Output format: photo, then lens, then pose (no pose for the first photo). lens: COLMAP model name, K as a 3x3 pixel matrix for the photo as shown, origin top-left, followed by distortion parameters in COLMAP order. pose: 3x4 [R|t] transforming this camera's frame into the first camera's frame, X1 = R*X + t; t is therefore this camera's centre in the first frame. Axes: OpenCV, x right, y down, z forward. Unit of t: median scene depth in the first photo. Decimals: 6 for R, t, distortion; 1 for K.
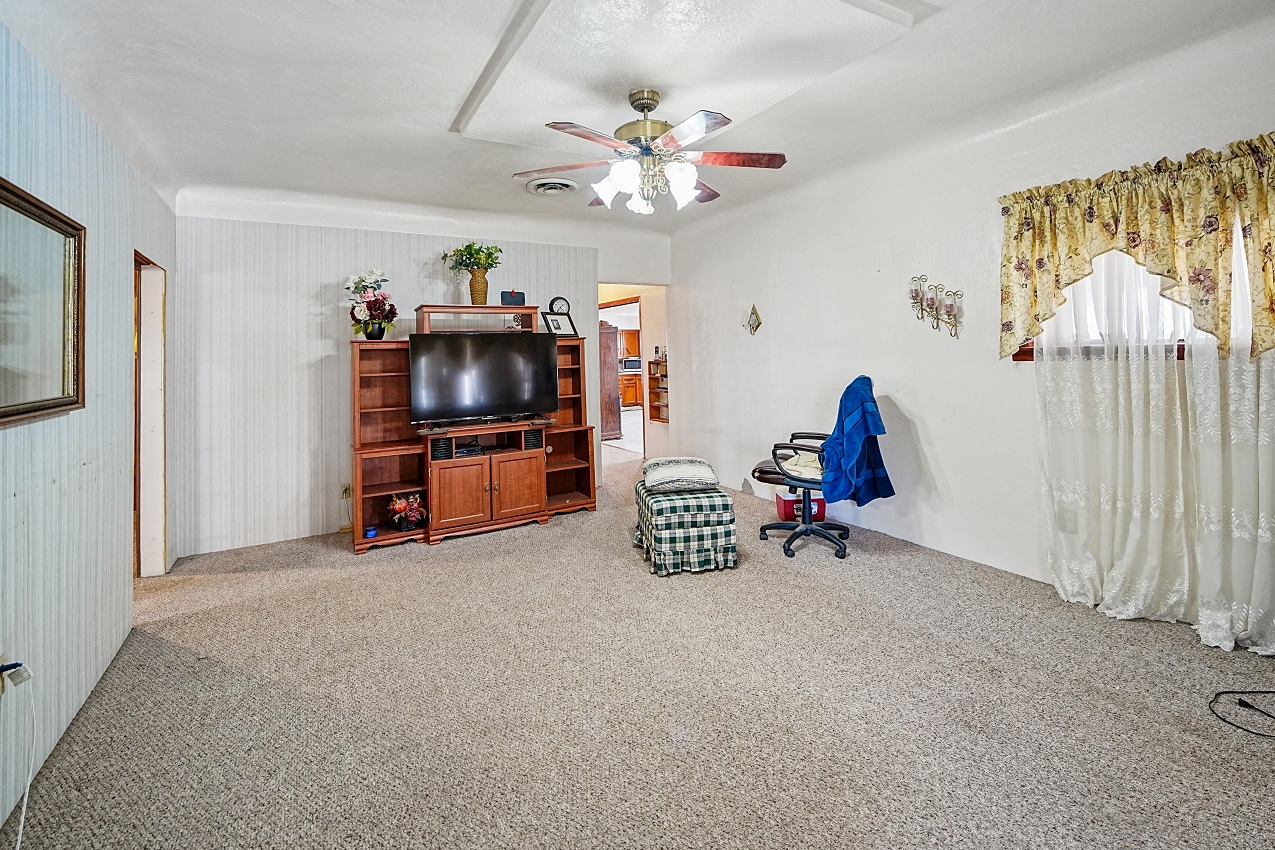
lens RADIAL K [[558.1, 0, 642.1], [0, 558.1, 311.1], [0, 0, 1]] dist [-0.013979, 0.000741]
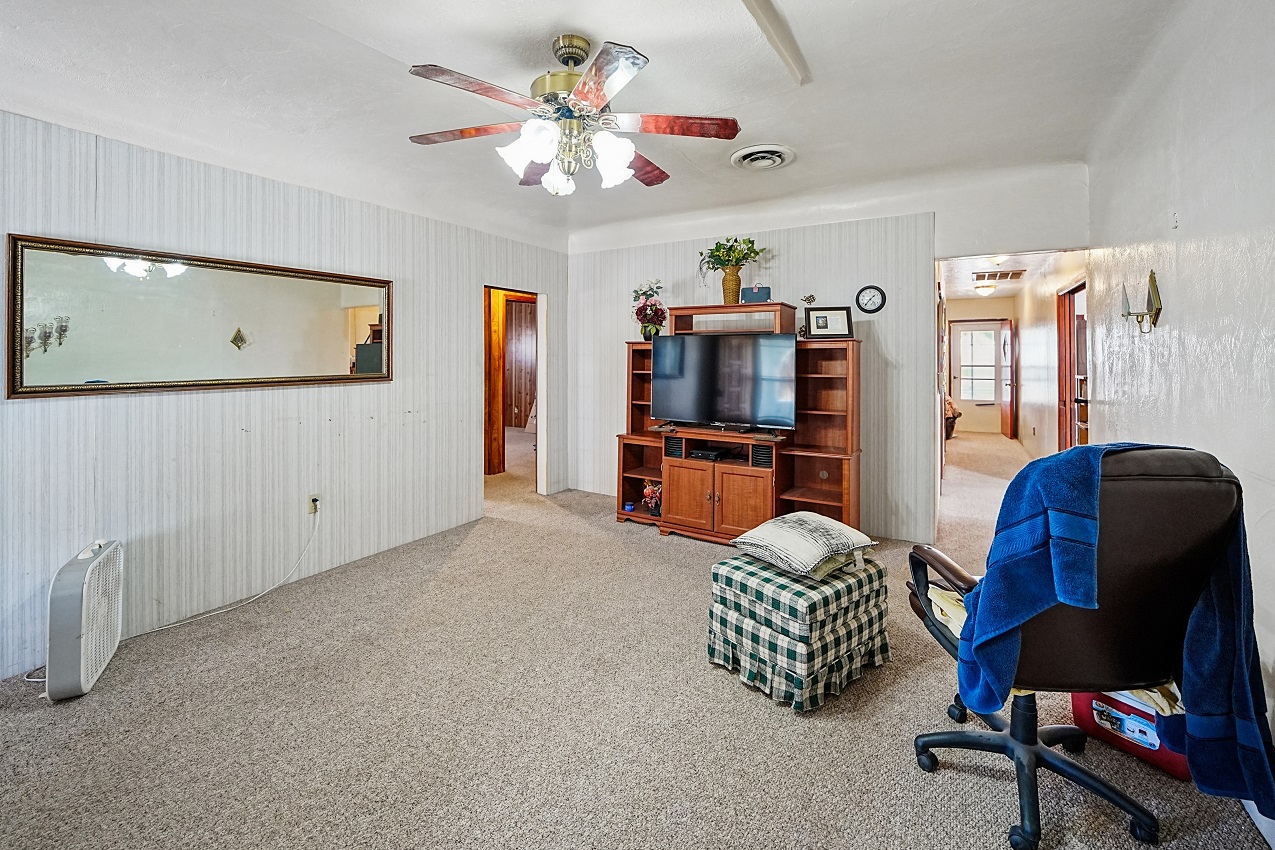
lens RADIAL K [[548.5, 0, 635.4], [0, 548.5, 343.1], [0, 0, 1]] dist [-0.015560, -0.000205]
pose [[0.453466, 0.007713, -0.891240, 0.623787], [0.048839, 0.998245, 0.033488, 0.020088], [0.889934, -0.058713, 0.452294, 0.590301]]
